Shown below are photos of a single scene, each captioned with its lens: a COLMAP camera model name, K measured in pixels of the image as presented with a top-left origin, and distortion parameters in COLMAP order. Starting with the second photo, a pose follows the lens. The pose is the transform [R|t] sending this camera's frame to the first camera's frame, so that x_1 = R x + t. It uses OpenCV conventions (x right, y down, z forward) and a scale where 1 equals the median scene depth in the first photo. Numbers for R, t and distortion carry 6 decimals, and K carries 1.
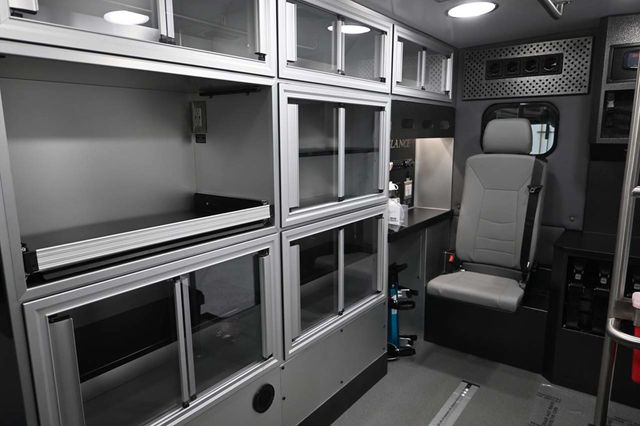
lens RADIAL K [[439.6, 0, 320.2], [0, 439.6, 207.3], [0, 0, 1]] dist [0.005536, 0.001266]
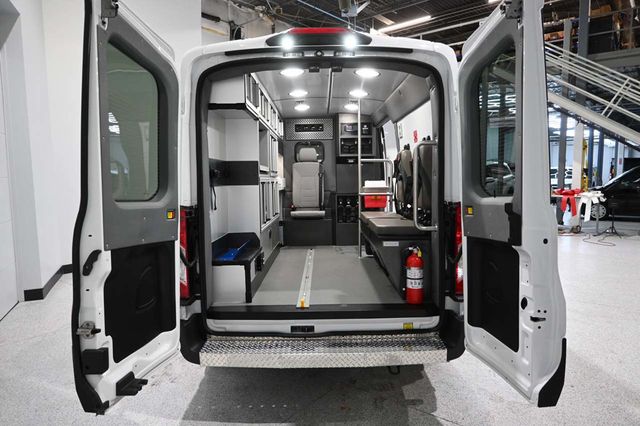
lens RADIAL K [[439.6, 0, 320.2], [0, 439.6, 207.3], [0, 0, 1]] dist [0.005536, 0.001266]
pose [[0.803626, -0.050756, 0.592967, -1.019990], [0.110415, 0.991774, -0.064748, 0.303012], [-0.584803, 0.117505, 0.802620, -1.005605]]
